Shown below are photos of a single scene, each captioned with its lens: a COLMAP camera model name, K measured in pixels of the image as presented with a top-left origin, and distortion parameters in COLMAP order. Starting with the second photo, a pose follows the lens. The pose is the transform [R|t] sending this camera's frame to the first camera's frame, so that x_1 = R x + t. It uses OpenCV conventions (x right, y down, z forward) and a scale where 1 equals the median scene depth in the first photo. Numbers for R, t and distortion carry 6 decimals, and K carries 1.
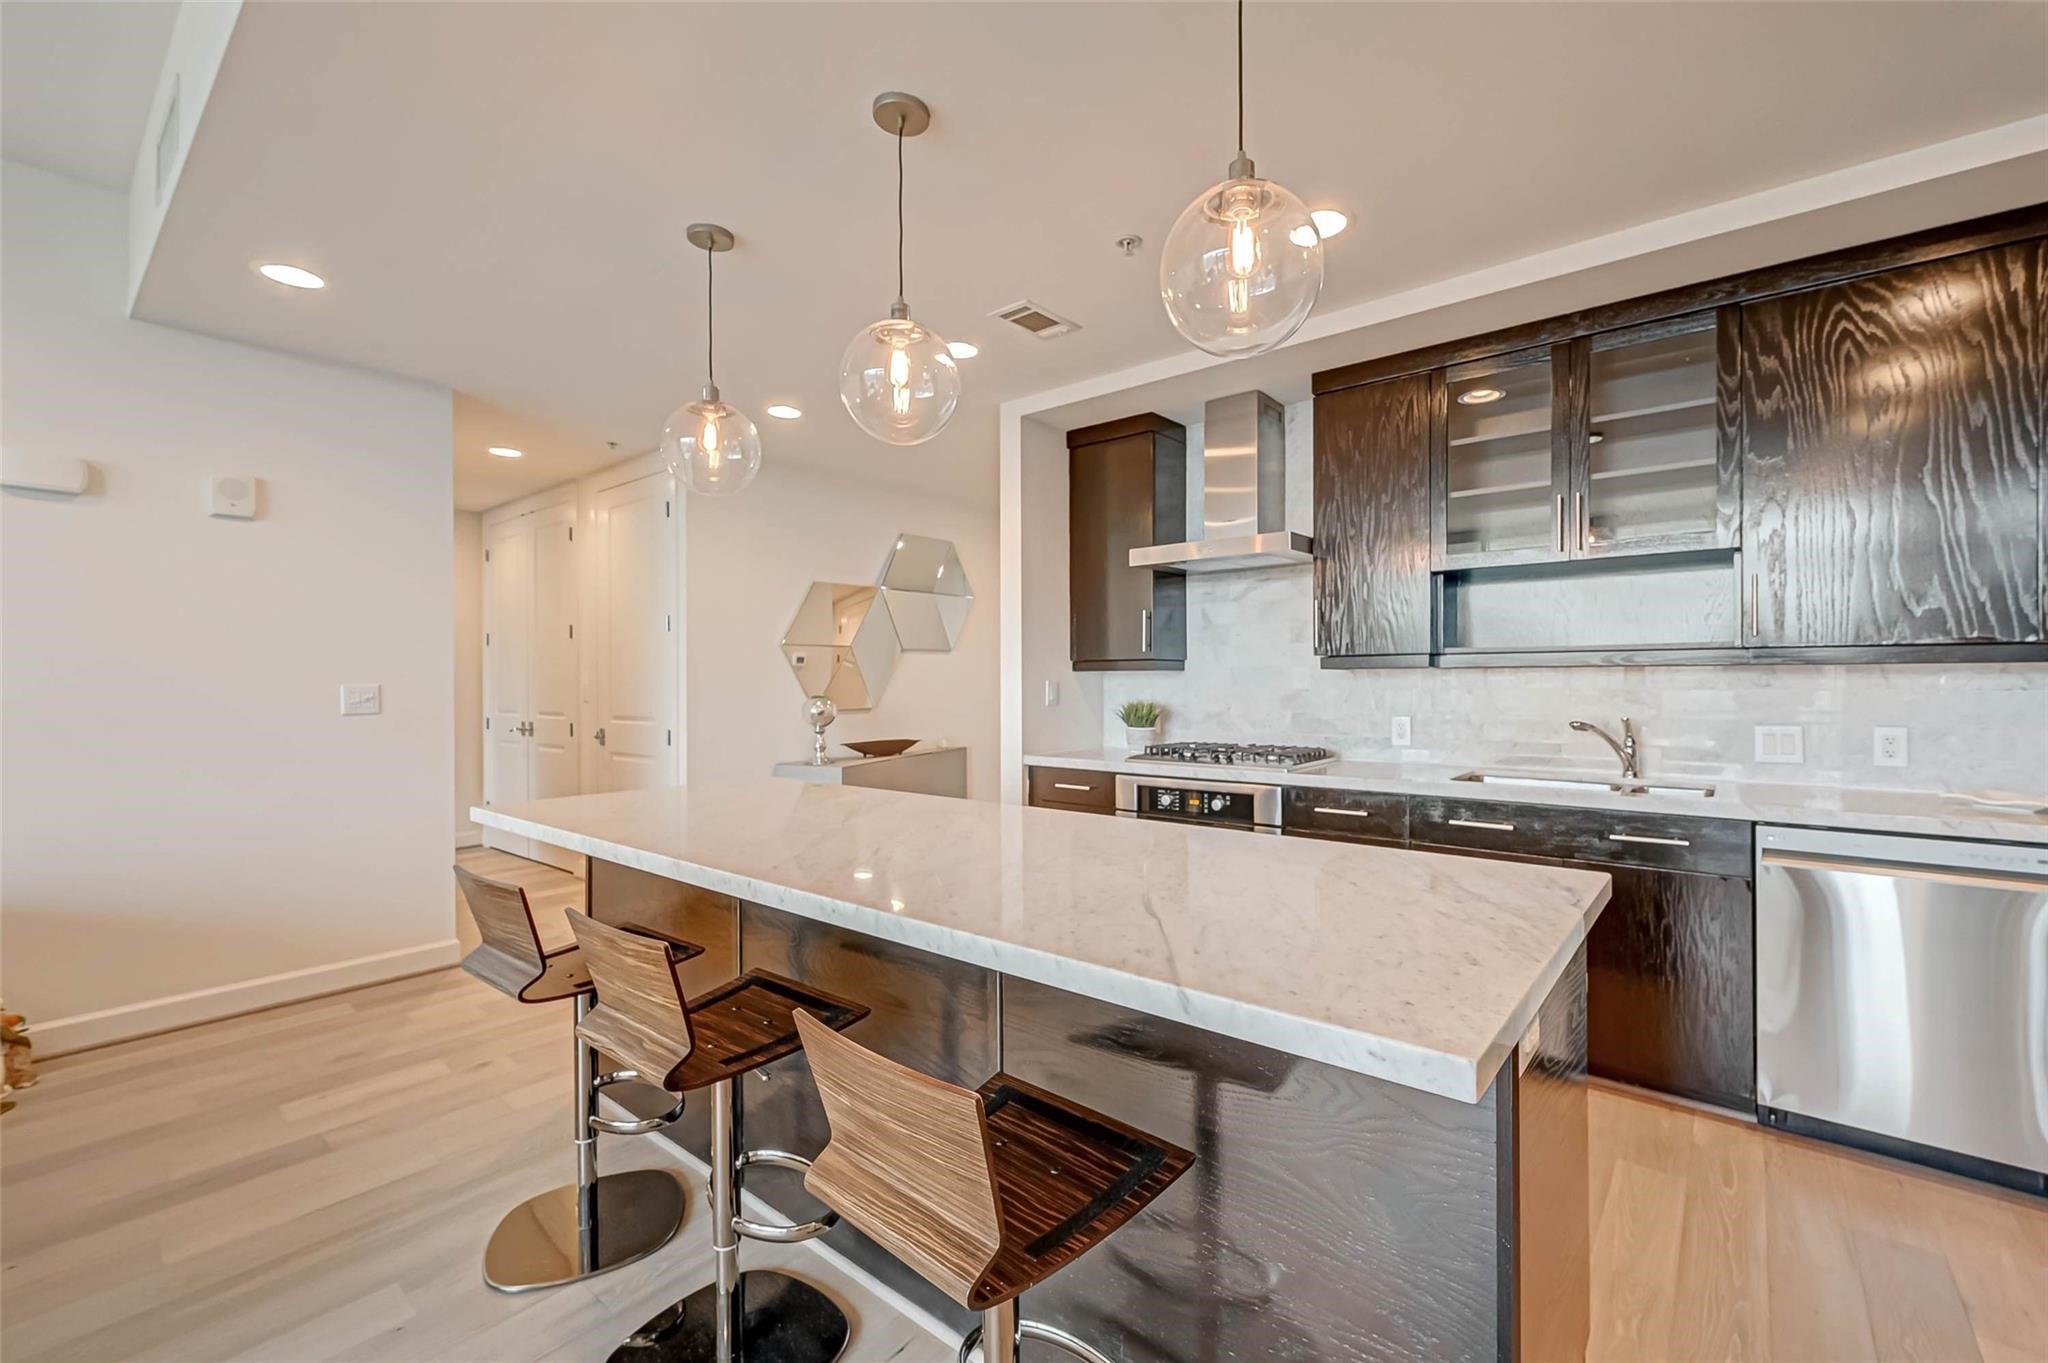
lens RADIAL K [[864.9, 0, 1052.5], [0, 864.9, 678.5], [0, 0, 1]] dist [-0.007843, 0.000117]
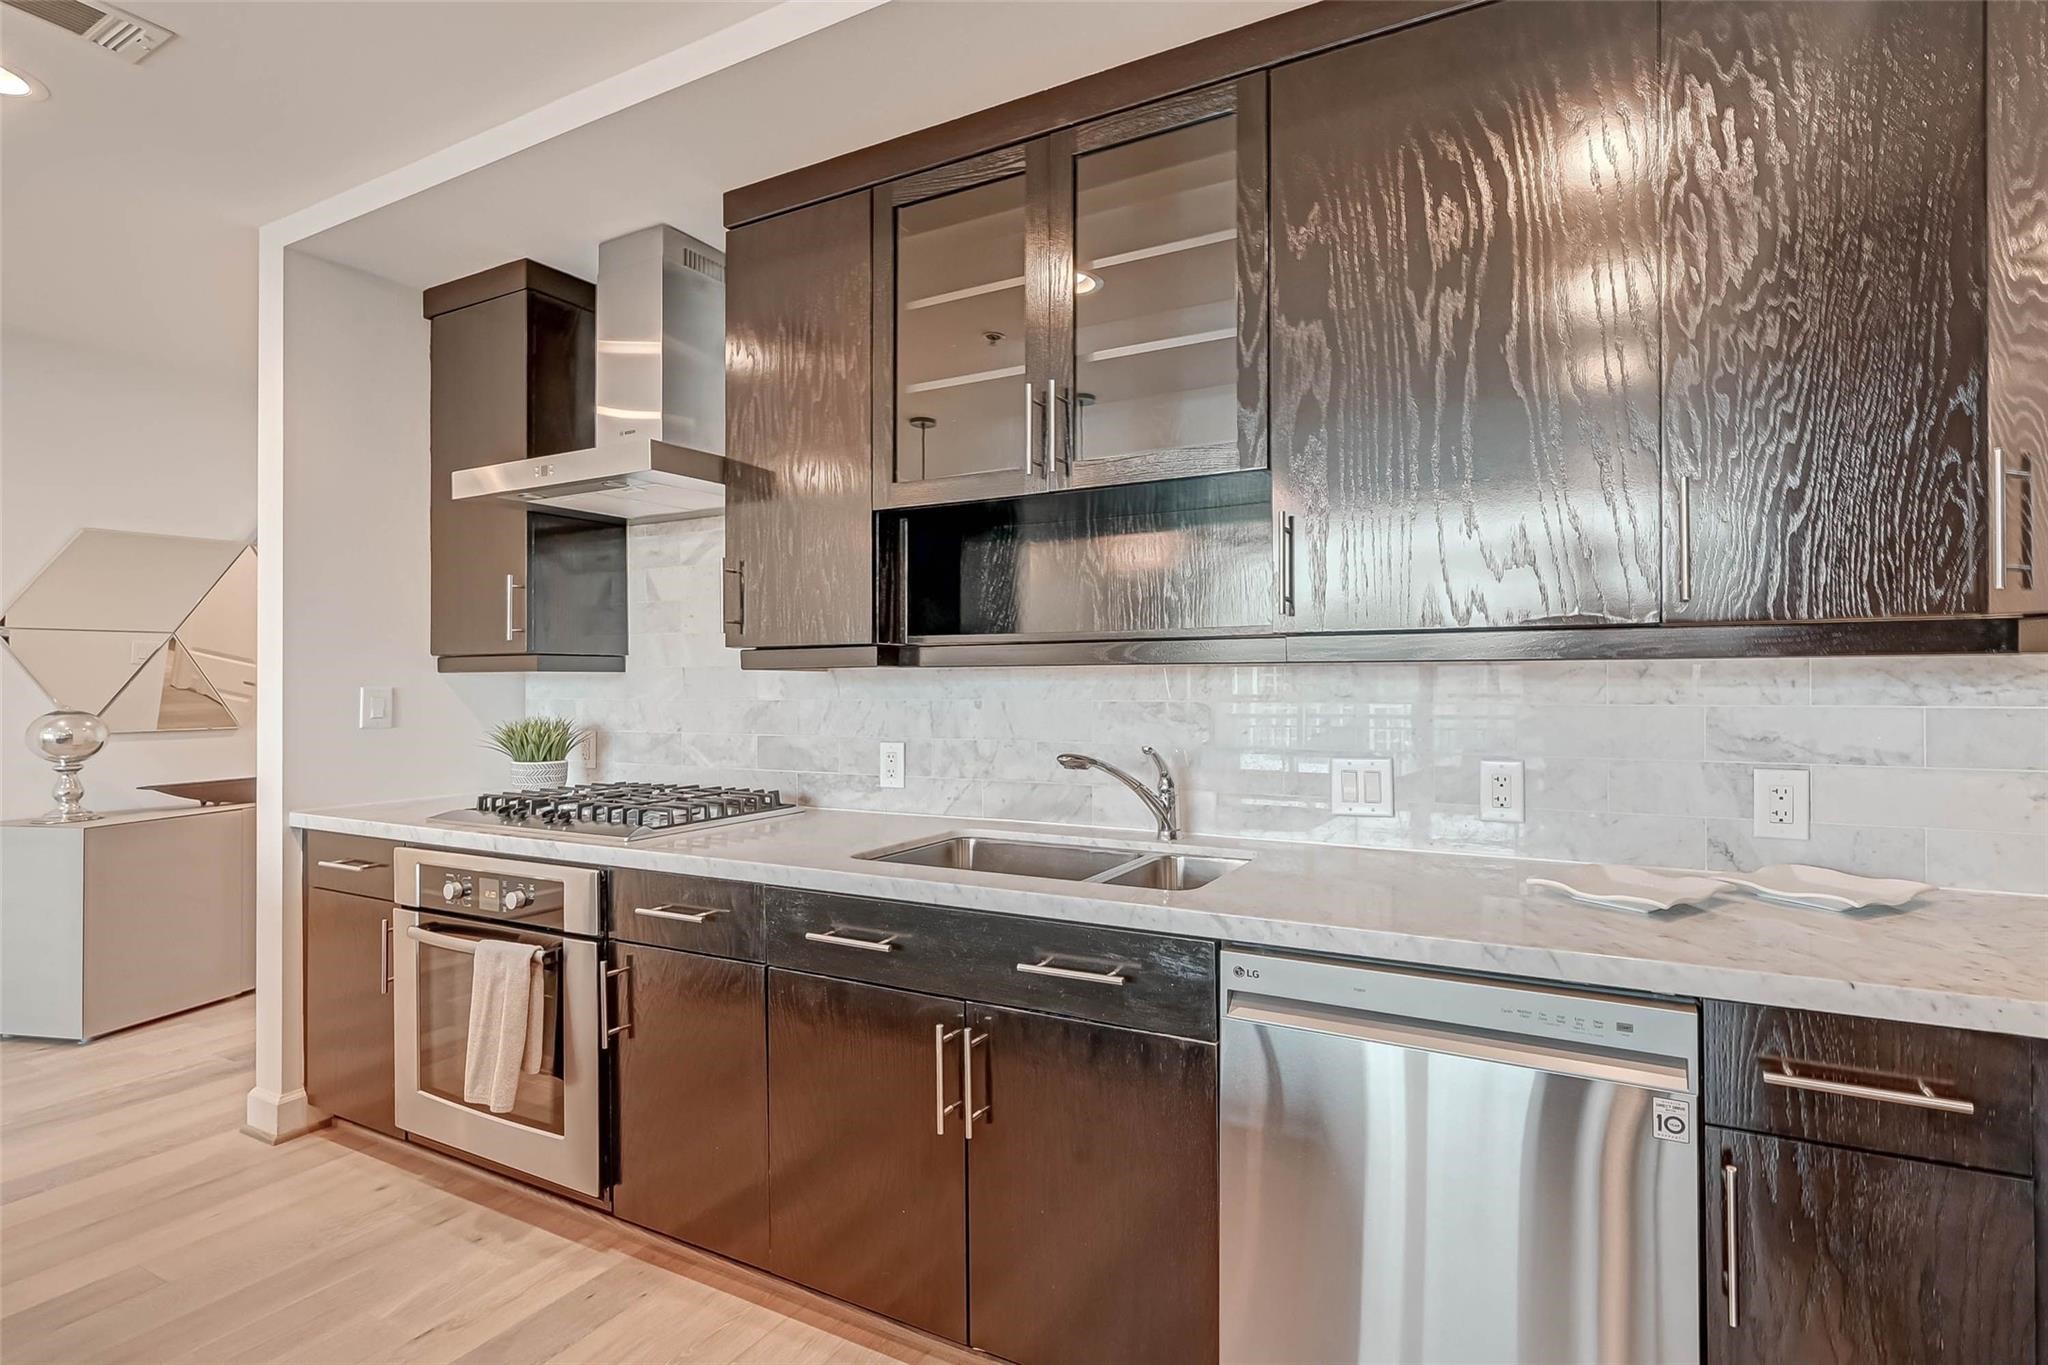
lens RADIAL K [[1010.0, 0, 1014.0], [0, 1010.0, 676.2], [0, 0, 1]] dist [0.001585, 0.000004]
pose [[0.984440, 0.000784, 0.175720, 0.373553], [0.000118, 0.999987, -0.005127, -0.002083], [-0.175722, 0.005068, 0.984427, 0.246229]]
